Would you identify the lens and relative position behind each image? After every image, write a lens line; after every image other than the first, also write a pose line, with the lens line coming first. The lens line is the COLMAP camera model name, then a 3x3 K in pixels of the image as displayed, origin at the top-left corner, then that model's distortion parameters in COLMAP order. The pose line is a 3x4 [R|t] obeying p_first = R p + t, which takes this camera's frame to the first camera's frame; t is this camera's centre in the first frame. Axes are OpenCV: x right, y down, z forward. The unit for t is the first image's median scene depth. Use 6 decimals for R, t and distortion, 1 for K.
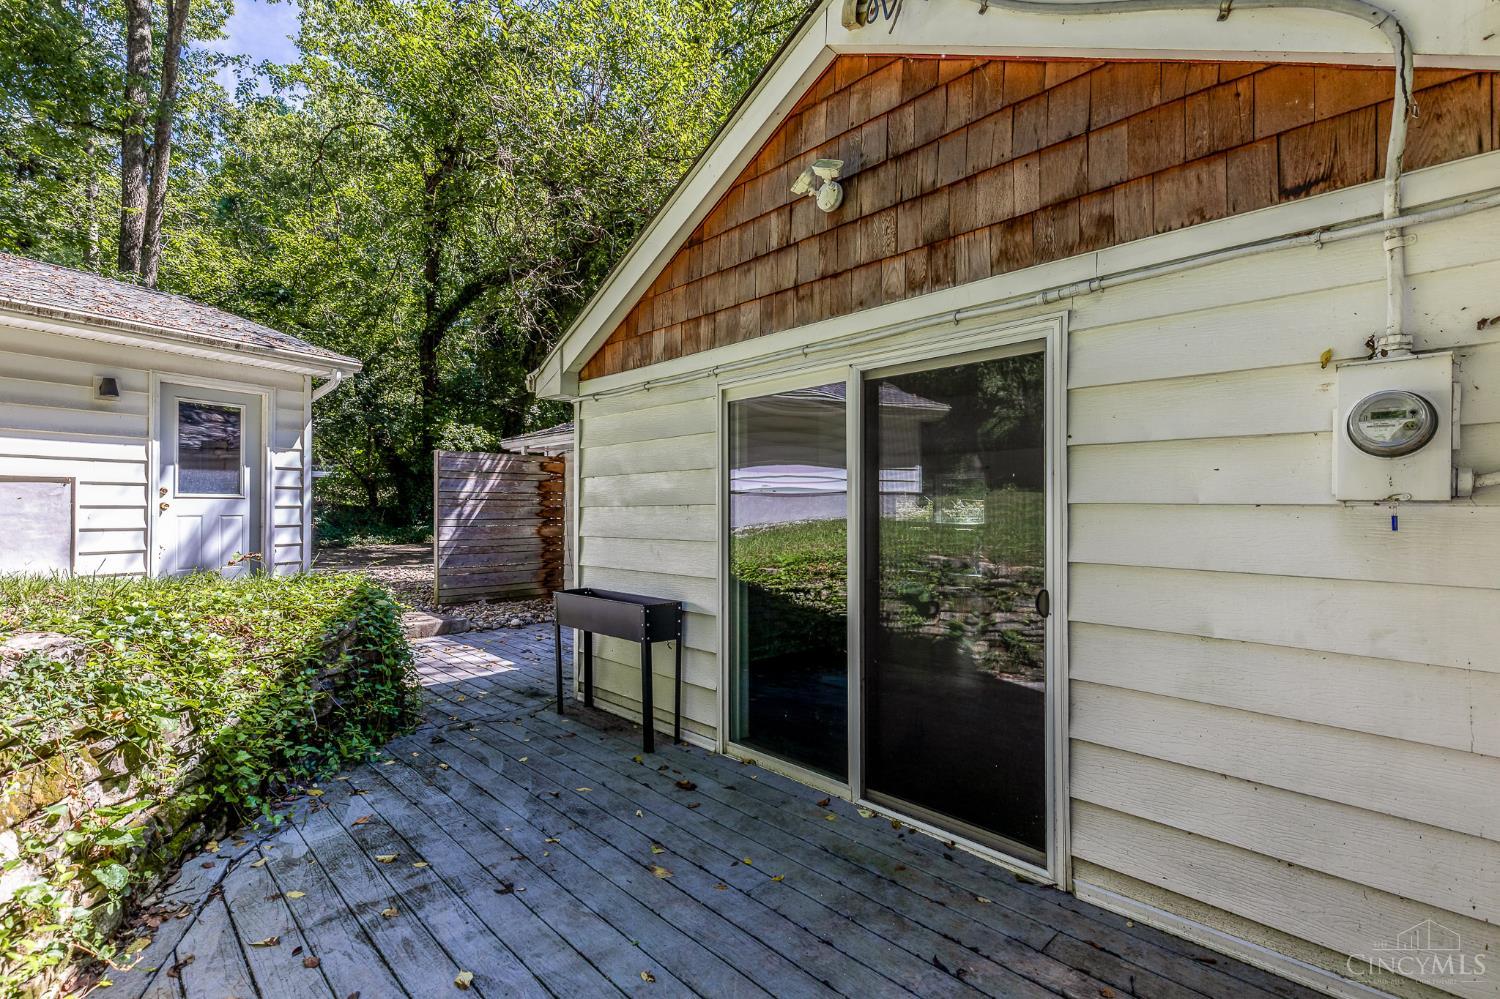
lens RADIAL K [[674.1, 0, 746.9], [0, 674.1, 503.2], [0, 0, 1]] dist [0.001527, 0.000148]
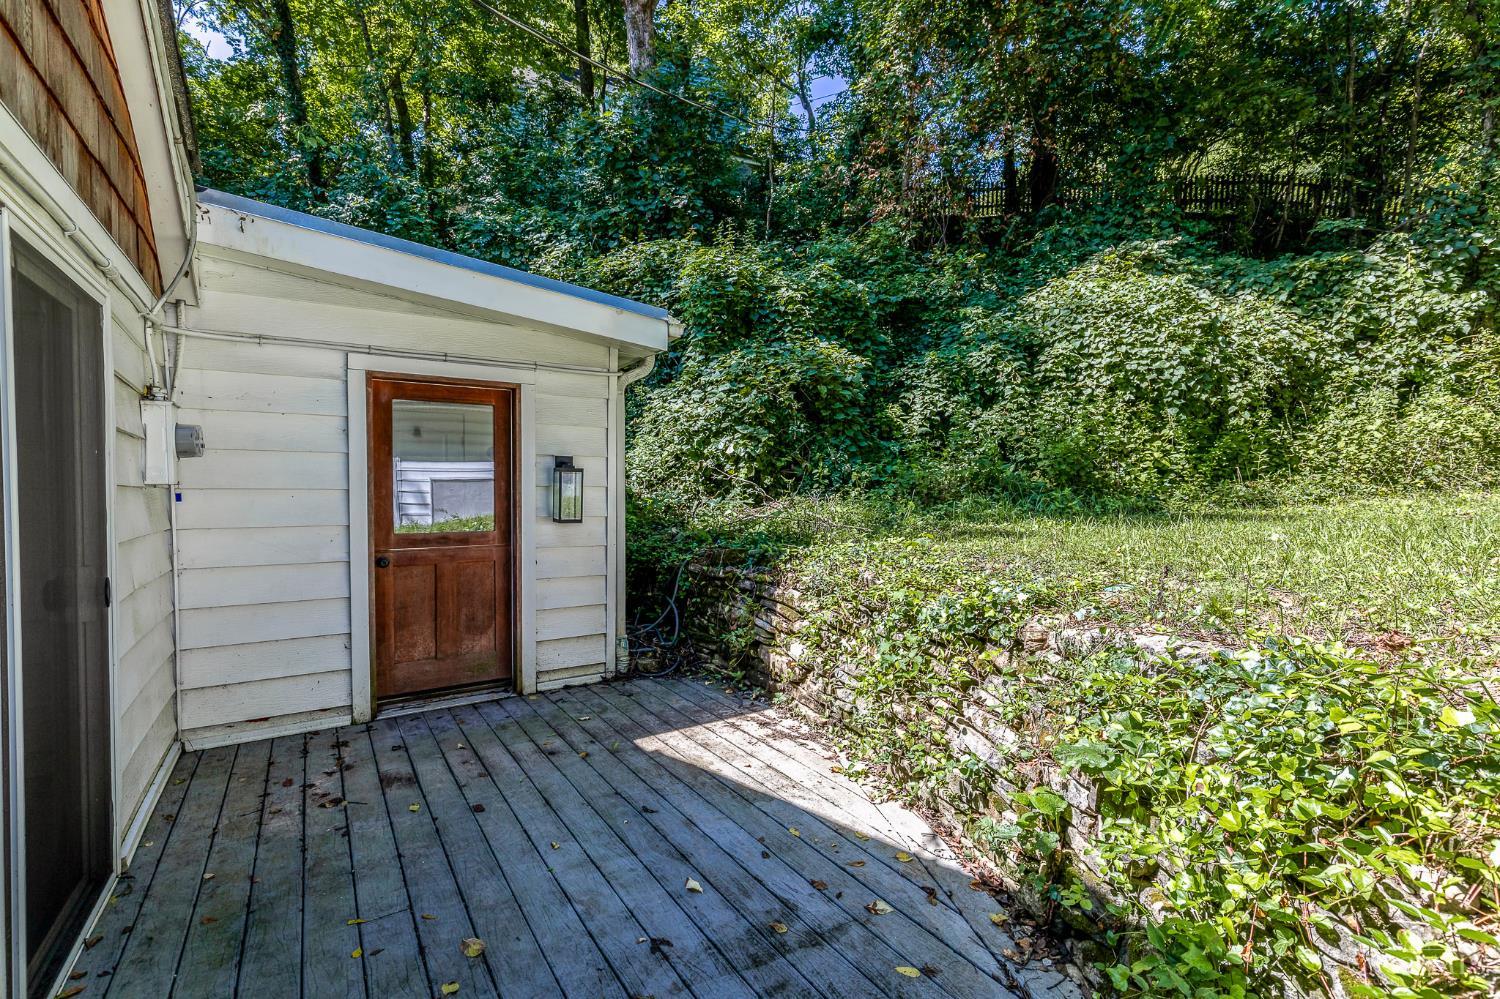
lens RADIAL K [[674.1, 0, 746.9], [0, 674.1, 503.2], [0, 0, 1]] dist [0.001527, 0.000148]
pose [[-0.980181, -0.007997, 0.197941, -0.498839], [-0.005365, 0.999890, 0.013831, 0.008428], [-0.198030, 0.012495, -0.980116, 1.428158]]
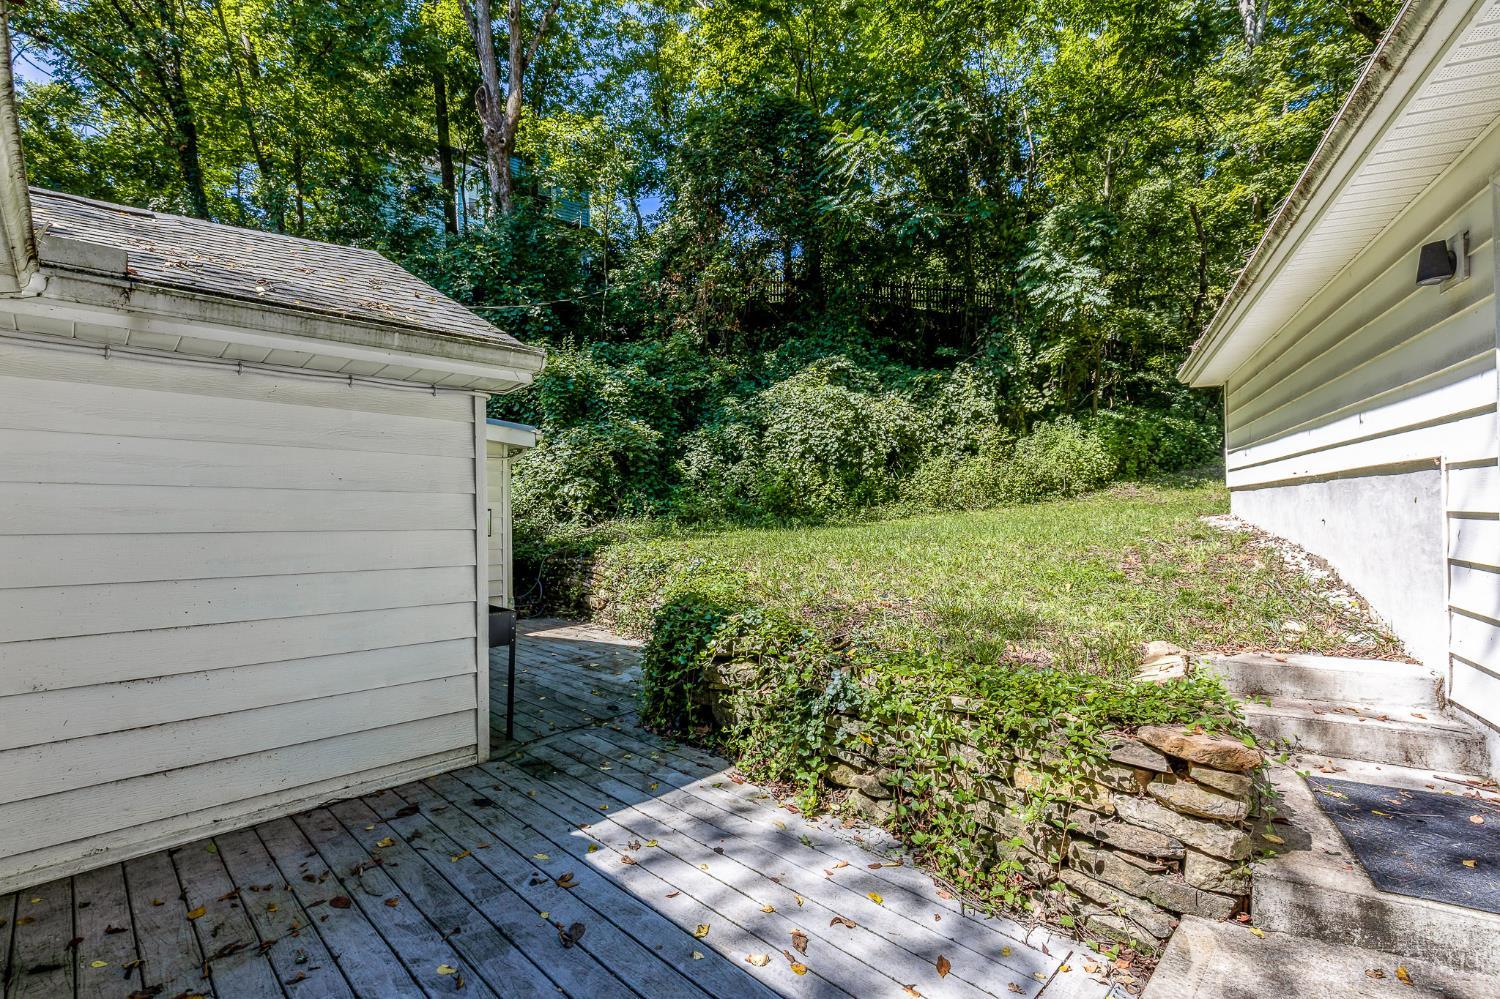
lens RADIAL K [[674.1, 0, 746.9], [0, 674.1, 503.2], [0, 0, 1]] dist [0.001527, 0.000148]
pose [[-0.999798, 0.013637, -0.014793, -0.906075], [0.013926, 0.999710, -0.019629, 0.003176], [0.014521, -0.019831, -0.999698, 2.949591]]
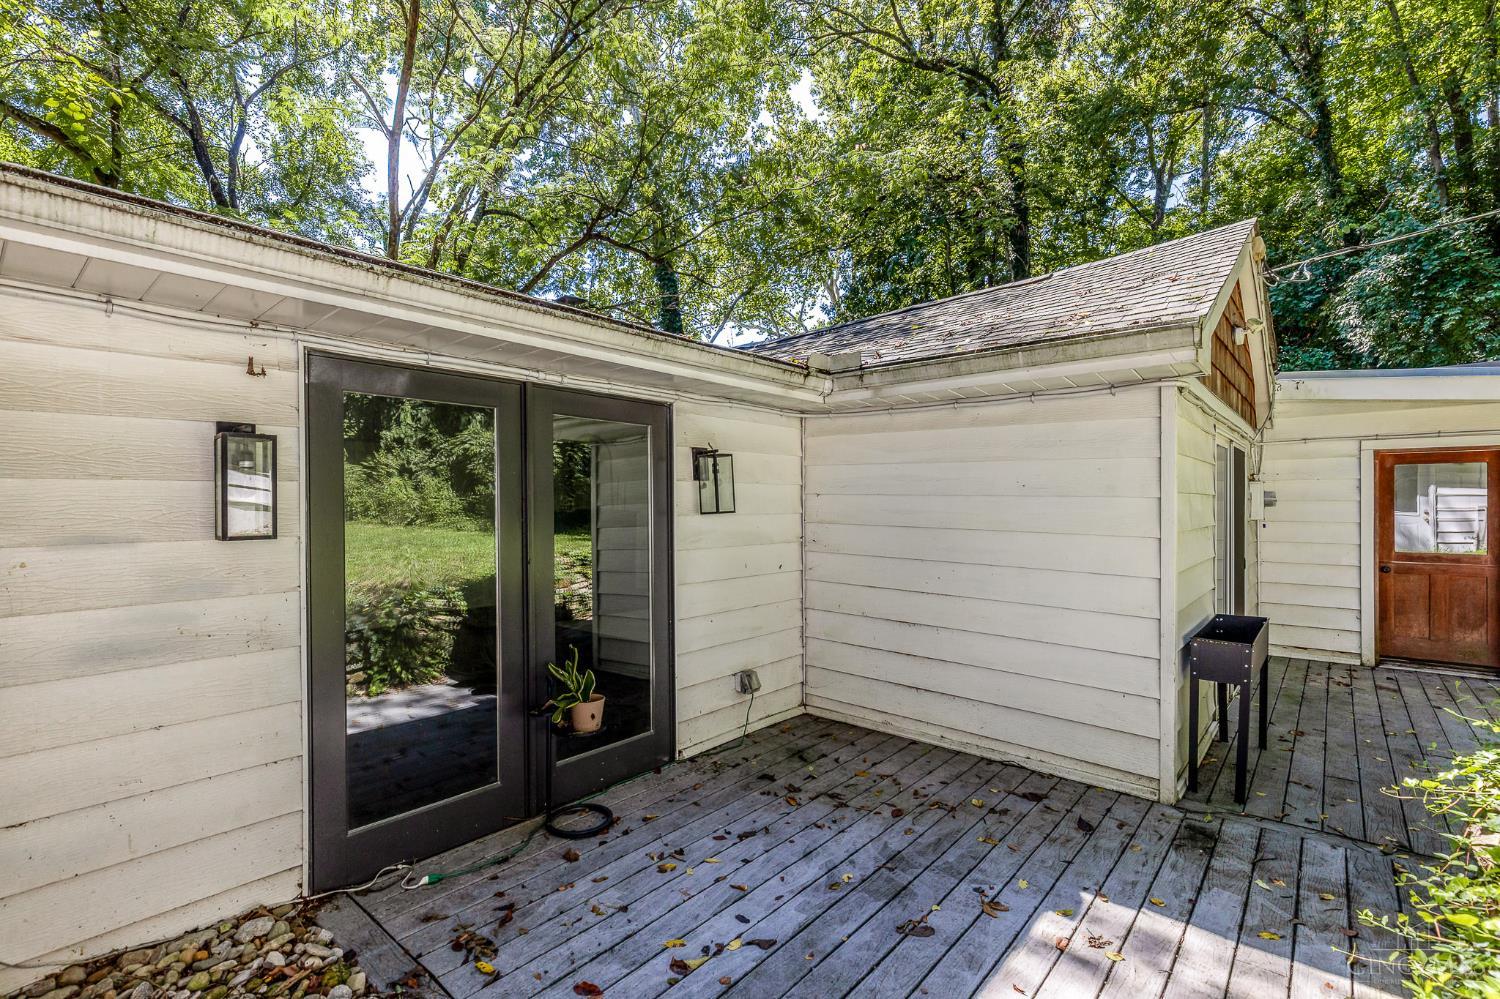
lens RADIAL K [[689.1, 0, 748.2], [0, 689.1, 504.5], [0, 0, 1]] dist [0.016109, -0.000159]
pose [[-0.092991, 0.000747, 0.995667, -1.516503], [-0.012606, 0.999919, -0.001927, -0.025255], [-0.995587, -0.012731, -0.092974, 2.450991]]
